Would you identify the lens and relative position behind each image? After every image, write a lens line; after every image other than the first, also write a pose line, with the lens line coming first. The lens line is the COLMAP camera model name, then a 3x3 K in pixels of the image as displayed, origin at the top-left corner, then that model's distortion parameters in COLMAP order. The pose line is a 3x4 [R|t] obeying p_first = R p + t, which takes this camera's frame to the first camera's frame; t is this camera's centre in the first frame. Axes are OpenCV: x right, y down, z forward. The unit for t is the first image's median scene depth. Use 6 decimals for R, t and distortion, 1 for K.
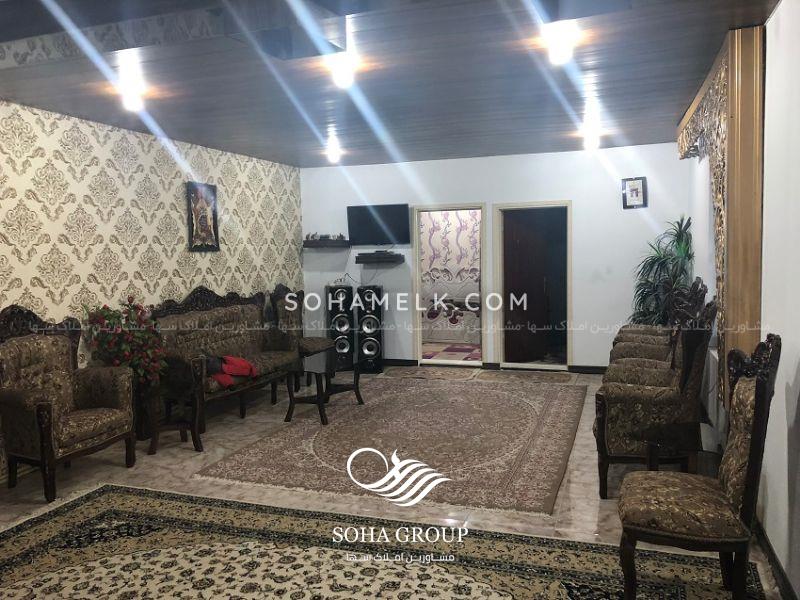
lens RADIAL K [[652.9, 0, 399.5], [0, 652.9, 298.3], [0, 0, 1]] dist [0.026916, -0.004956]
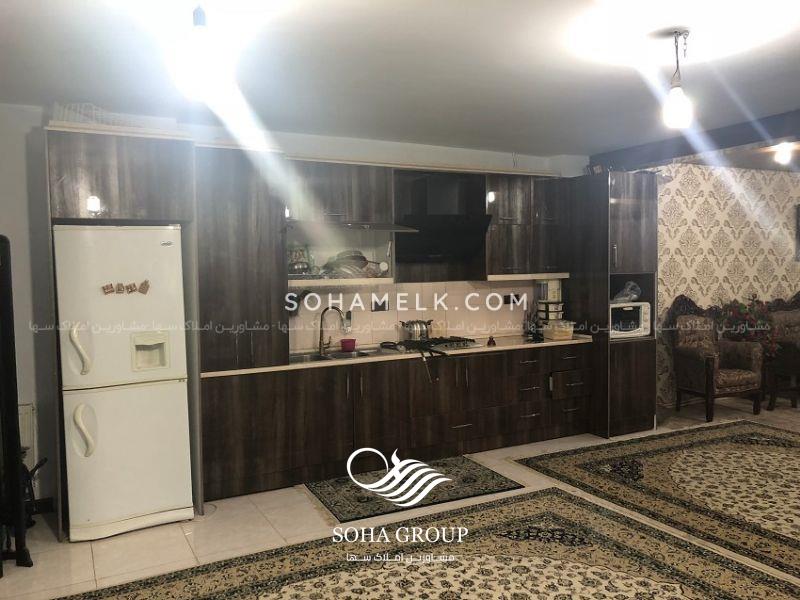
lens RADIAL K [[652.9, 0, 398.4], [0, 652.9, 299.0], [0, 0, 1]] dist [0.026916, -0.004956]
pose [[0.724229, 0.036484, -0.688594, -0.009027], [-0.052526, 0.998617, -0.002333, 0.054395], [0.687556, 0.037859, 0.725143, -0.526944]]
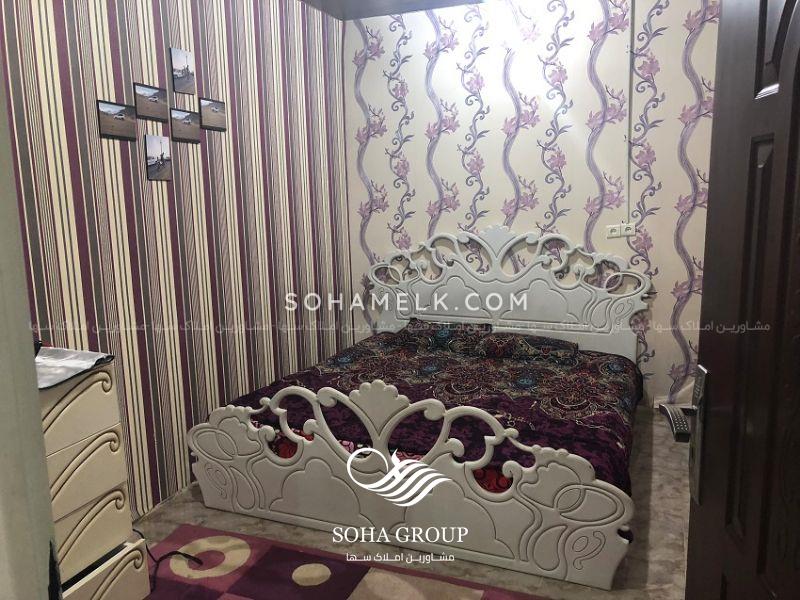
lens RADIAL K [[652.9, 0, 400.1], [0, 652.9, 300.2], [0, 0, 1]] dist [0.026916, -0.004956]
pose [[0.998240, 0.005142, -0.059074, 0.052510], [-0.000021, 0.996265, 0.086353, -0.042712], [0.059298, -0.086199, 0.994512, 0.637987]]
